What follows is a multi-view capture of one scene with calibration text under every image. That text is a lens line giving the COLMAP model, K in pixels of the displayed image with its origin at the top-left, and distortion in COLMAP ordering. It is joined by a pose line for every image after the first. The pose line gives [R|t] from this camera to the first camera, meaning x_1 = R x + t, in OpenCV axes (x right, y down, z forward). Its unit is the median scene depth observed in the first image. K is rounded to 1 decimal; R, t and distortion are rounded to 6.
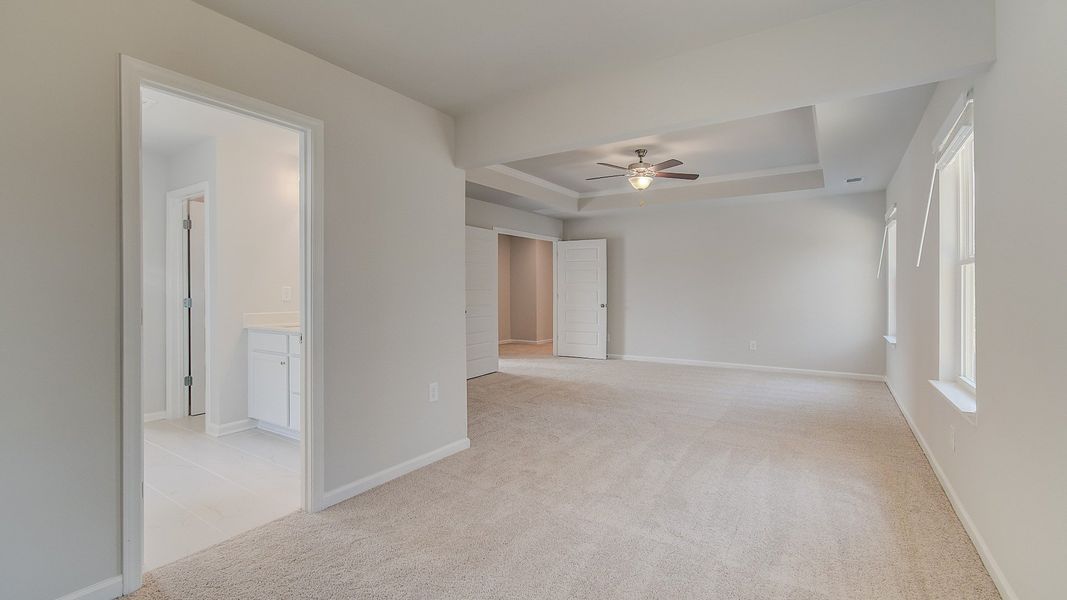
lens RADIAL K [[461.2, 0, 535.0], [0, 461.2, 297.4], [0, 0, 1]] dist [0.000098, 0.000352]
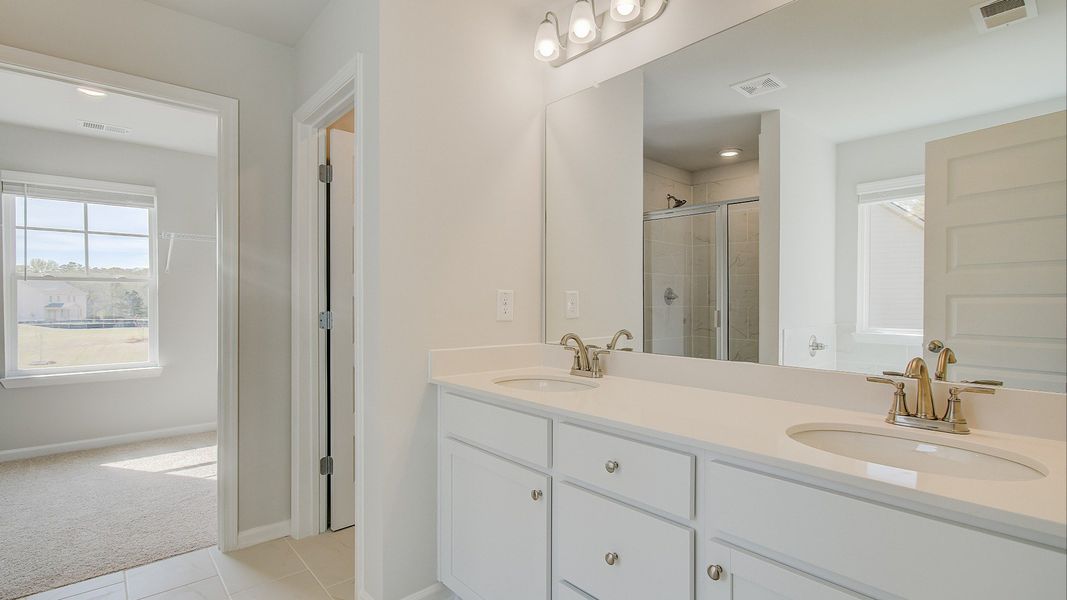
lens RADIAL K [[508.0, 0, 539.4], [0, 508.0, 301.3], [0, 0, 1]] dist [0.000756, 0.000275]
pose [[0.963646, 0.007781, -0.267069, -0.361820], [-0.005740, 0.999948, 0.008424, -0.015984], [0.267121, -0.006585, 0.963641, 0.505769]]
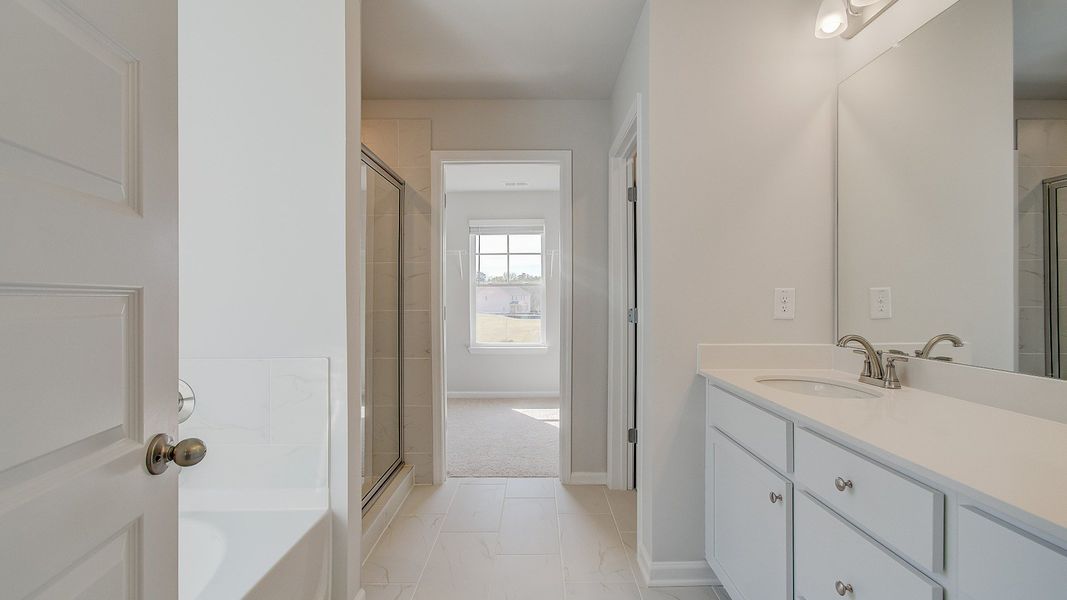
lens RADIAL K [[461.2, 0, 535.0], [0, 461.2, 297.4], [0, 0, 1]] dist [0.000098, 0.000352]
pose [[0.551394, 0.001878, -0.834243, -0.290934], [0.003473, 0.999984, 0.004547, -0.015968], [0.834238, -0.005404, 0.551378, 0.536077]]
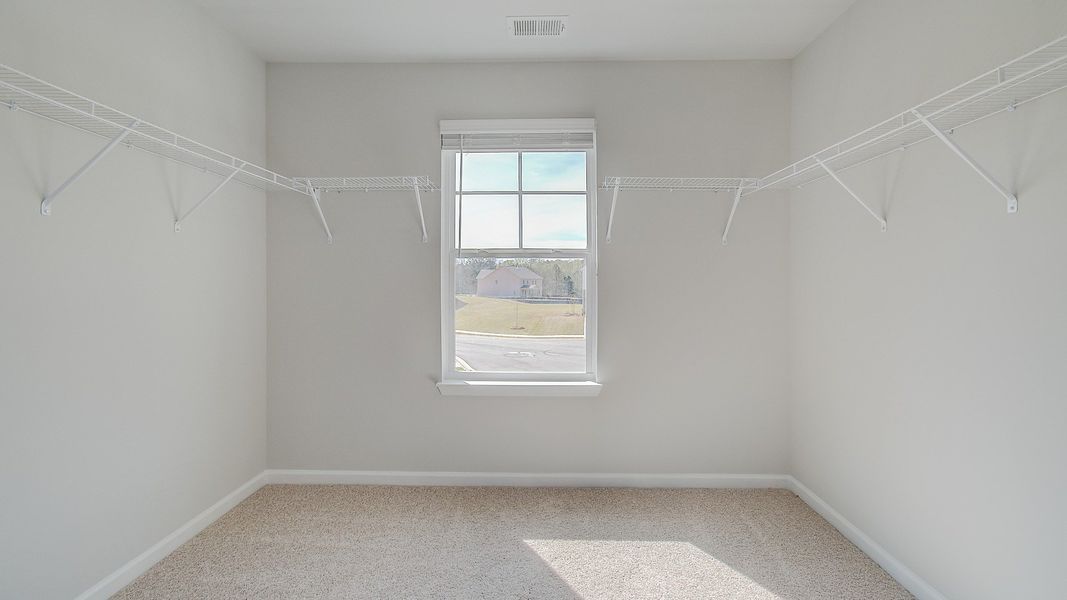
lens RADIAL K [[493.2, 0, 532.1], [0, 493.2, 295.0], [0, 0, 1]] dist [0.000510, 0.000090]
pose [[0.524720, 0.029919, -0.850749, -0.851021], [-0.004185, 0.999461, 0.032567, -0.012501], [0.851264, -0.013528, 0.524563, 0.860821]]
